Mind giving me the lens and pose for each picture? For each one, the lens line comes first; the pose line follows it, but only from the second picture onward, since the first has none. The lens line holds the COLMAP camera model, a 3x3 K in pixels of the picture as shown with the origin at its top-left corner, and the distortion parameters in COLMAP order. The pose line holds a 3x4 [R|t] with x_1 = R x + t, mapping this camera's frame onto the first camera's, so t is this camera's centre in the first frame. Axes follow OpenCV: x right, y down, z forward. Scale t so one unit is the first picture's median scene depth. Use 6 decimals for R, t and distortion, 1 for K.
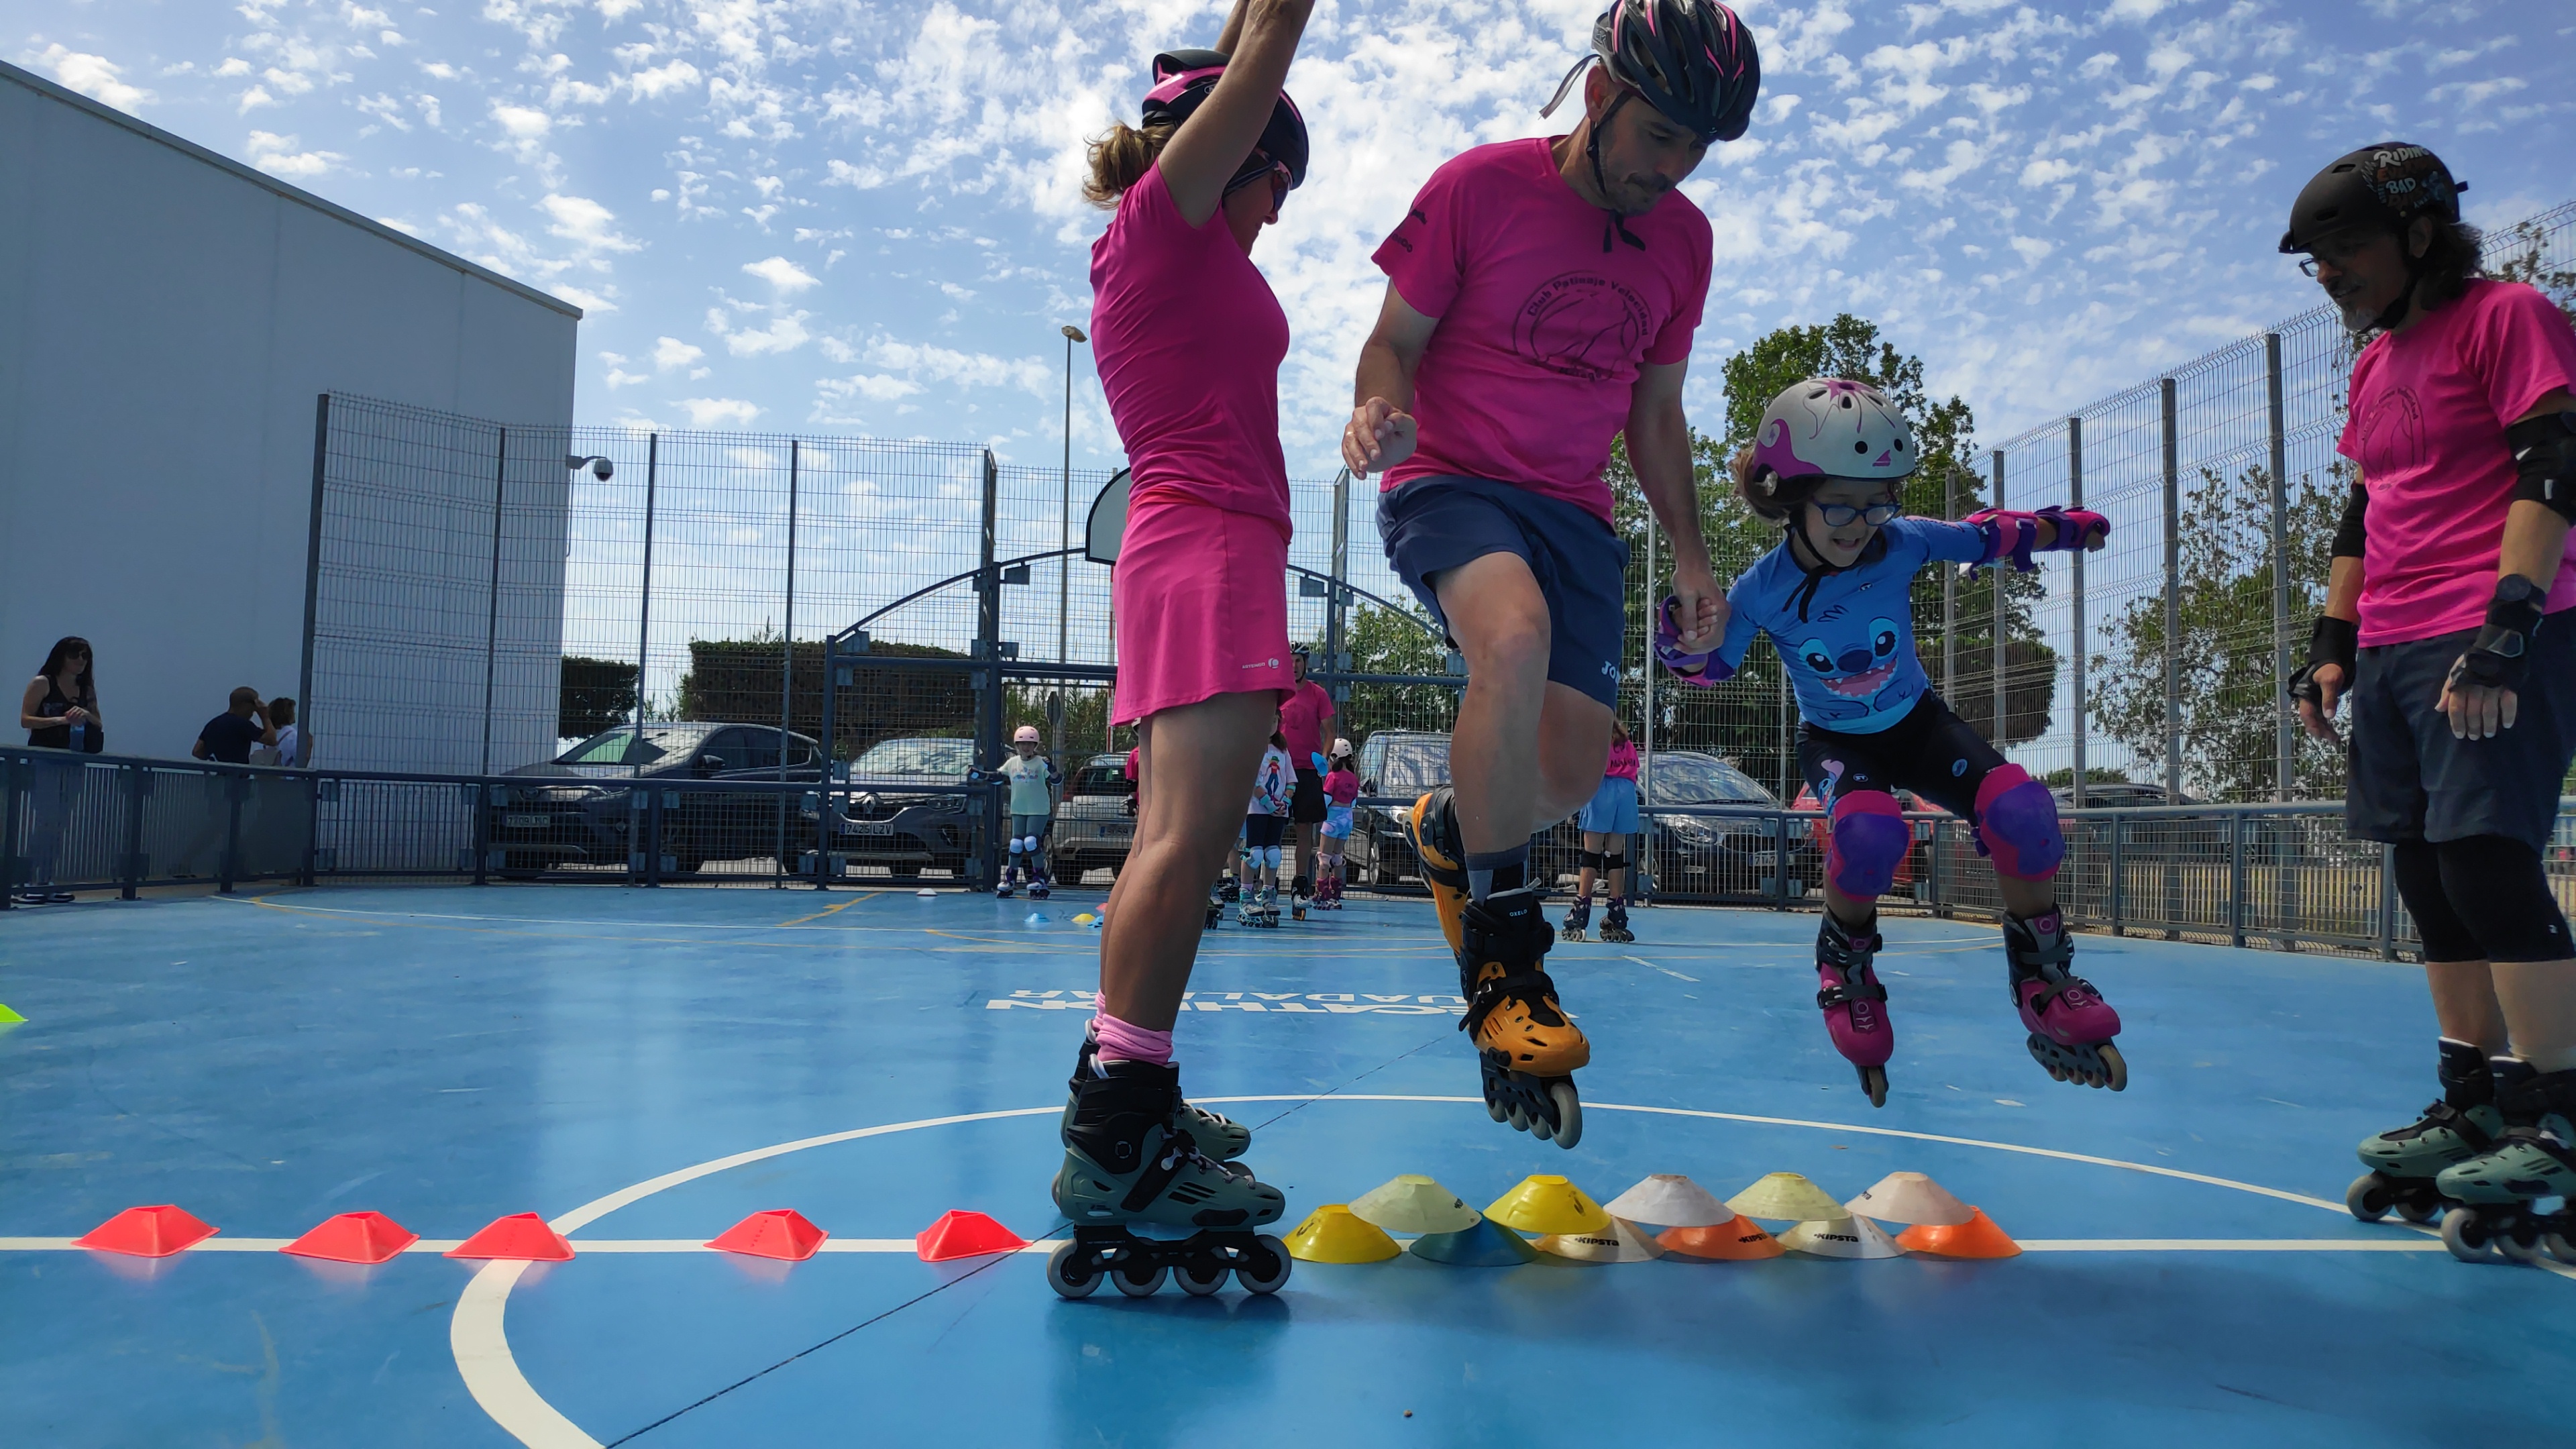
lens RADIAL K [[1840.9, 0, 1312.5], [0, 1840.9, 722.6], [0, 0, 1]] dist [-0.014298, -0.009907]
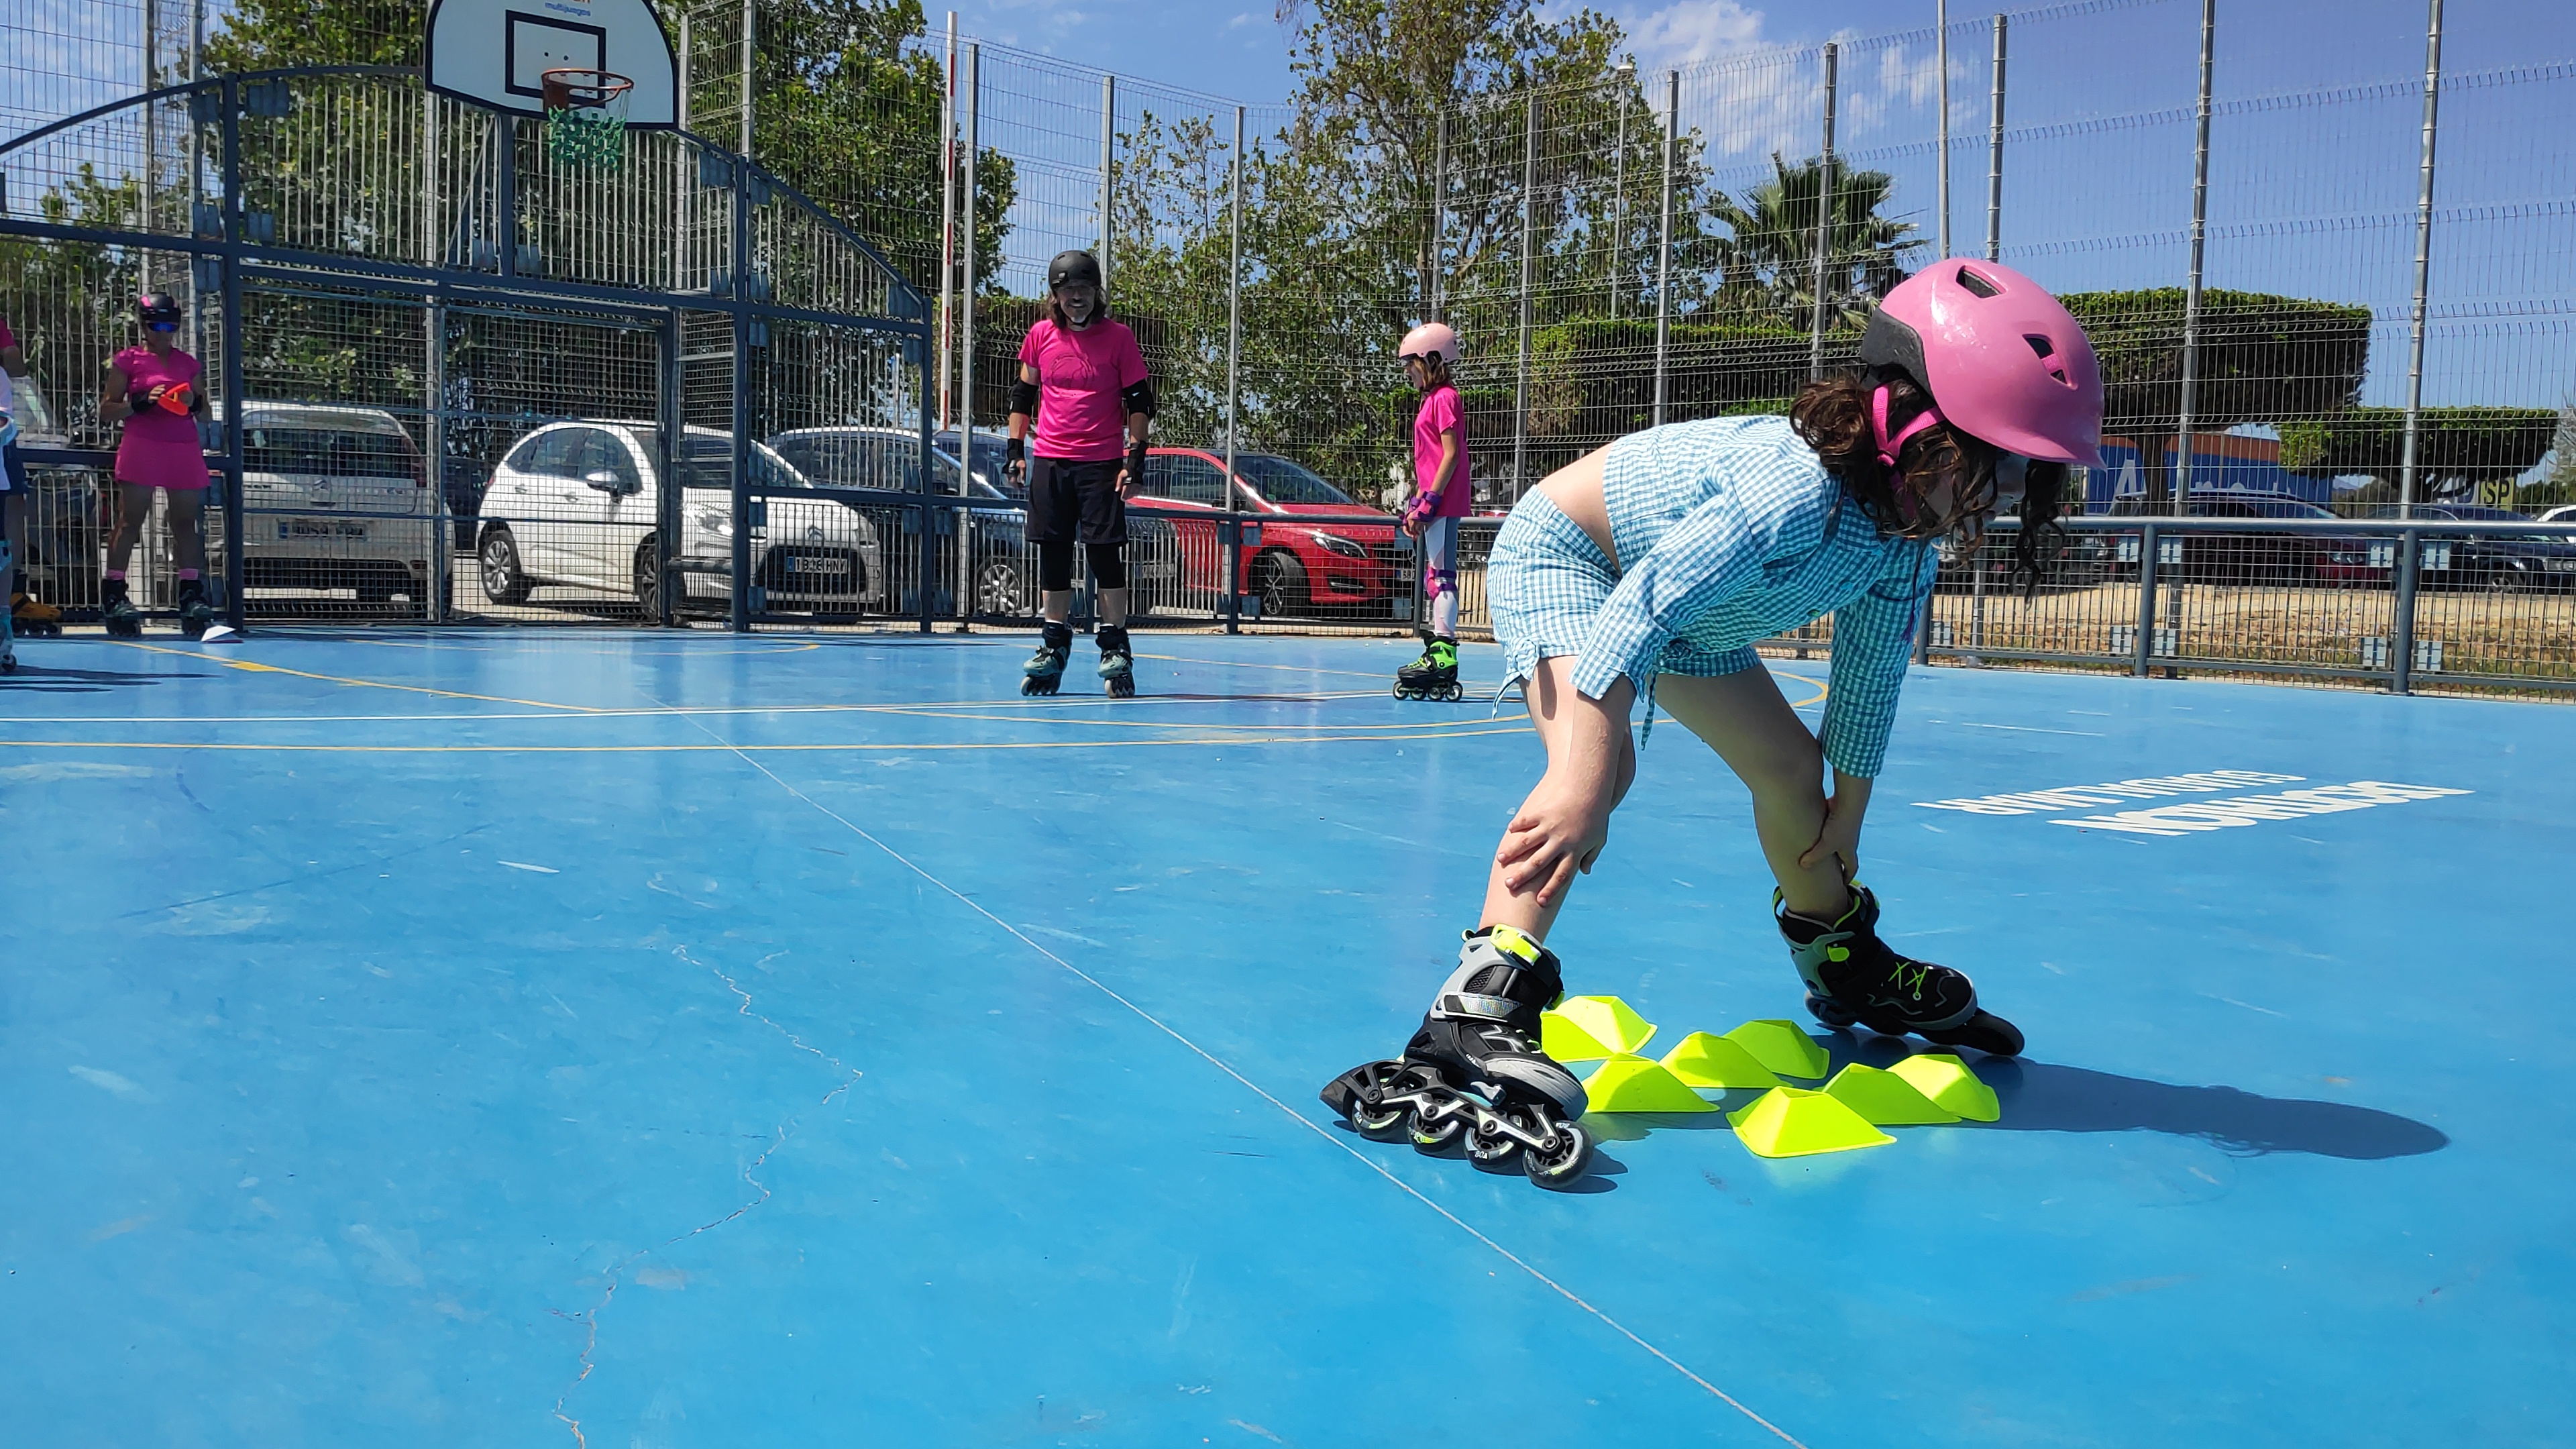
lens RADIAL K [[2293.4, 0, 1281.8], [0, 2293.4, 729.2], [0, 0, 1]] dist [0.033655, -0.082756]
pose [[0.794476, -0.044241, 0.605681, -0.130152], [-0.044430, 0.990436, 0.130623, 0.003457], [-0.605668, -0.130687, 0.784912, 0.070060]]
